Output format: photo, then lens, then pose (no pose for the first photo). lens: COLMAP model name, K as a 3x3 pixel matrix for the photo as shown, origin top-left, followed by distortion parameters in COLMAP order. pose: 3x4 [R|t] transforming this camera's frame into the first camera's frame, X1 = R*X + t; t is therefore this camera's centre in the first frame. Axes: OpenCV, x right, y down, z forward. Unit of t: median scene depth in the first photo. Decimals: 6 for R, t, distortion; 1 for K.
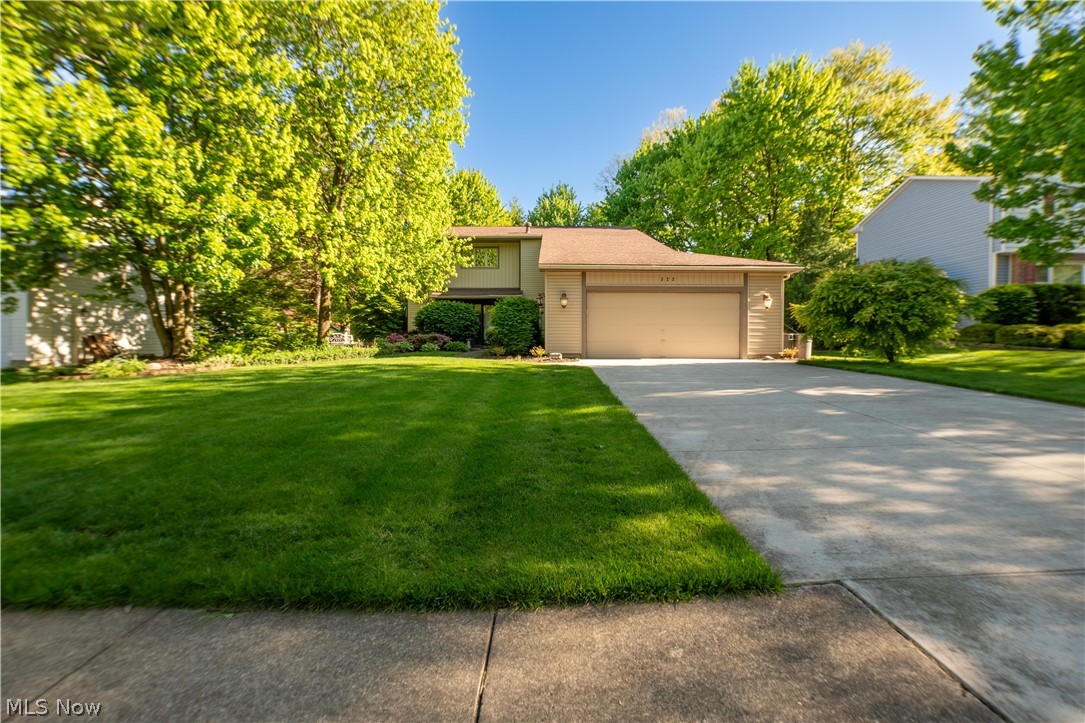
lens RADIAL K [[487.1, 0, 539.0], [0, 487.1, 358.8], [0, 0, 1]] dist [-0.046551, 0.010606]
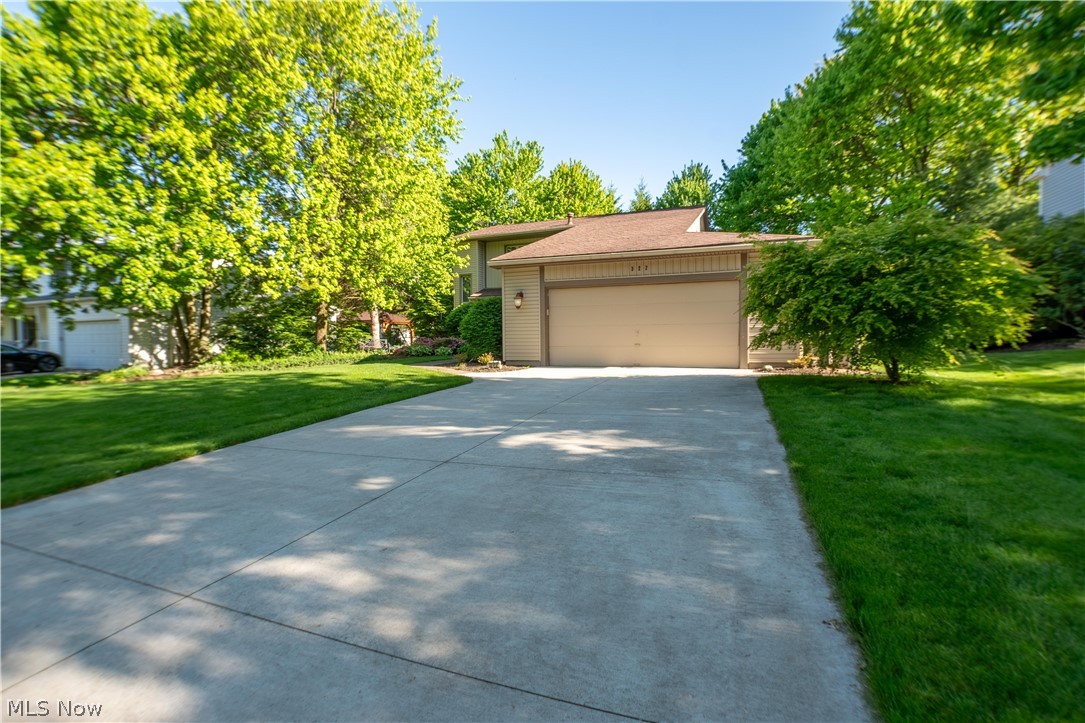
lens RADIAL K [[487.1, 0, 539.0], [0, 487.1, 358.8], [0, 0, 1]] dist [-0.046551, 0.010606]
pose [[0.934753, 0.000951, -0.355296, 0.395743], [0.003197, 0.999933, 0.011089, -0.023051], [0.355283, -0.011502, 0.934688, 0.184781]]
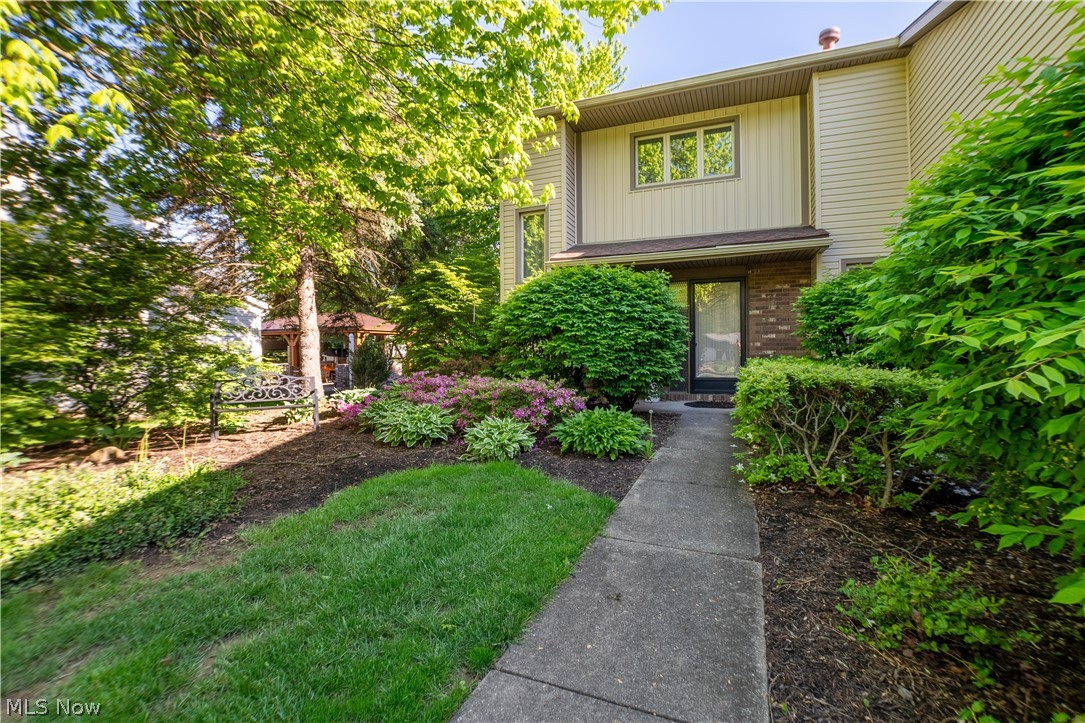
lens RADIAL K [[487.1, 0, 539.0], [0, 487.1, 358.8], [0, 0, 1]] dist [-0.046551, 0.010606]
pose [[0.930441, -0.005201, -0.366404, -0.141601], [0.000561, 0.999918, -0.012768, -0.077154], [0.366441, 0.011675, 0.930368, 0.986116]]
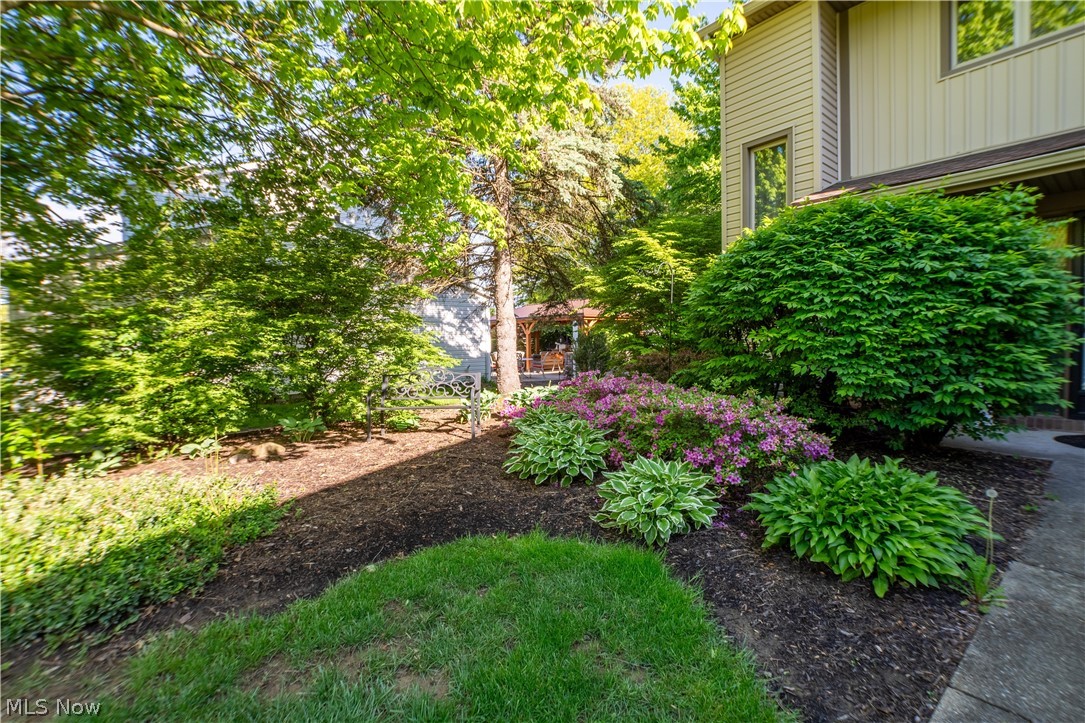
lens RADIAL K [[487.1, 0, 539.0], [0, 487.1, 358.8], [0, 0, 1]] dist [-0.046551, 0.010606]
pose [[0.630756, 0.018601, -0.775758, -0.167596], [-0.006998, 0.999808, 0.018283, -0.085548], [0.775950, -0.006103, 0.630765, 1.121723]]
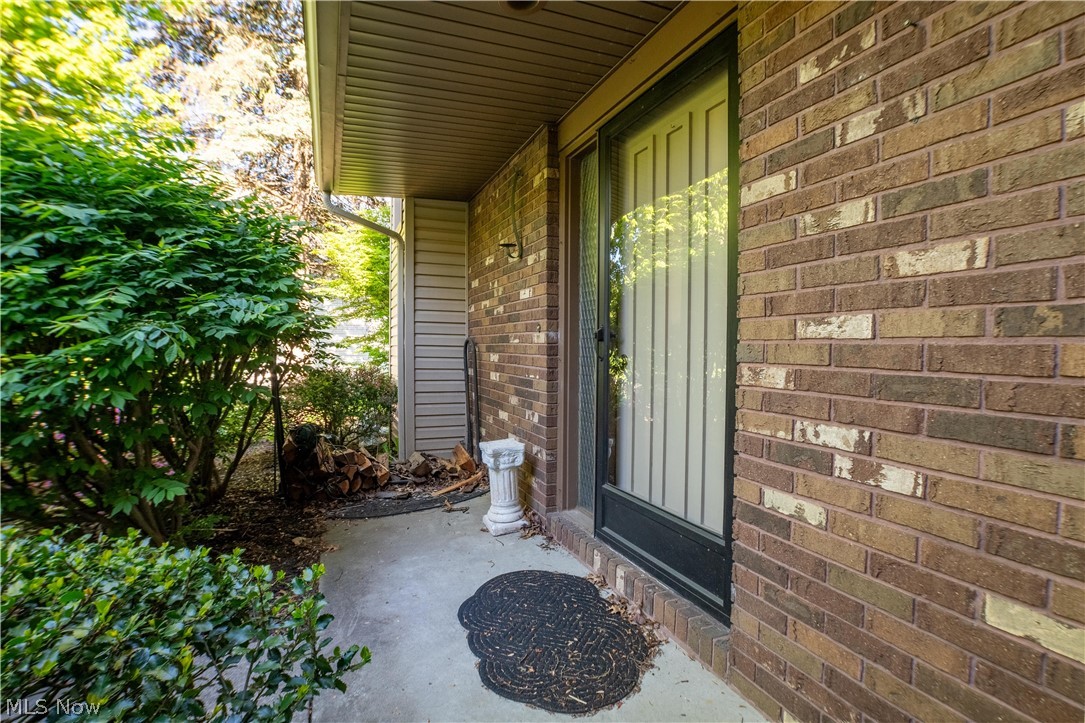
lens RADIAL K [[487.1, 0, 539.0], [0, 487.1, 358.8], [0, 0, 1]] dist [-0.046551, 0.010606]
pose [[0.404449, 0.018656, -0.914370, -0.047287], [-0.016412, 0.999779, 0.013139, -0.104081], [0.914413, 0.009693, 0.404666, 1.499459]]
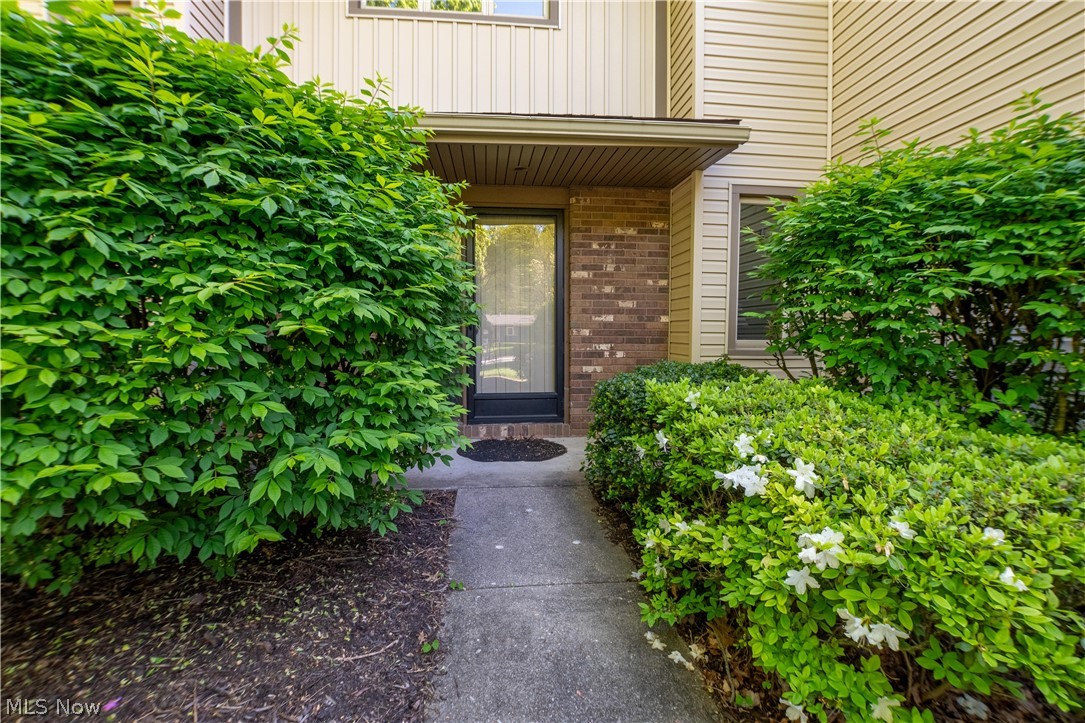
lens RADIAL K [[487.1, 0, 539.0], [0, 487.1, 358.8], [0, 0, 1]] dist [-0.046551, 0.010606]
pose [[0.993728, -0.007763, 0.111555, -0.174052], [0.004571, 0.999574, 0.028839, -0.092620], [-0.111731, -0.028148, 0.993340, 1.278117]]
